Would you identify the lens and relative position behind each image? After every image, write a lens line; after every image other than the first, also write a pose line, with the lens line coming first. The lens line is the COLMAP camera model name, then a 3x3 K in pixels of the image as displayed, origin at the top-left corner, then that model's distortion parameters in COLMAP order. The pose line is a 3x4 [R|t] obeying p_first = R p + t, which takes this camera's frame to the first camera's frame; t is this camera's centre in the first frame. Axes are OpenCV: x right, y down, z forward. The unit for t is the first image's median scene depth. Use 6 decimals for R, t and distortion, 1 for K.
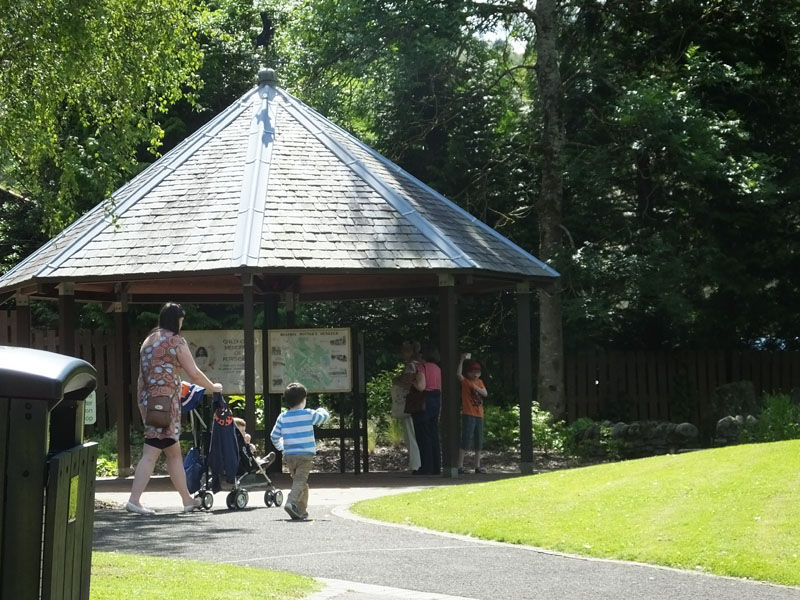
lens RADIAL K [[2282.9, 0, 398.6], [0, 2282.9, 299.7], [0, 0, 1]] dist [-0.132367, 0.000000]
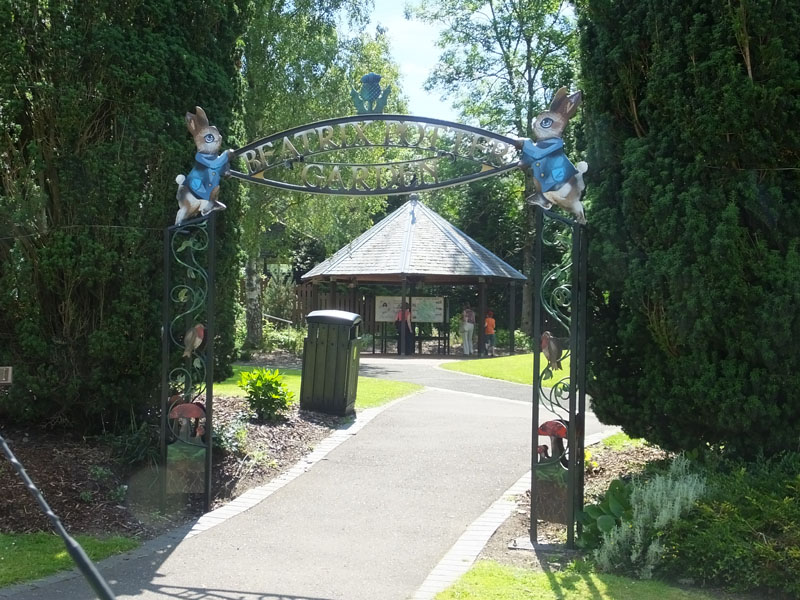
lens RADIAL K [[1072.9, 0, 400.2], [0, 1072.9, 301.5], [0, 0, 1]] dist [0.010062, 0.000000]
pose [[0.997195, 0.030713, -0.068259, 0.011826], [-0.029096, 0.999275, 0.024563, -0.010524], [0.068964, -0.022508, 0.997365, -0.190027]]
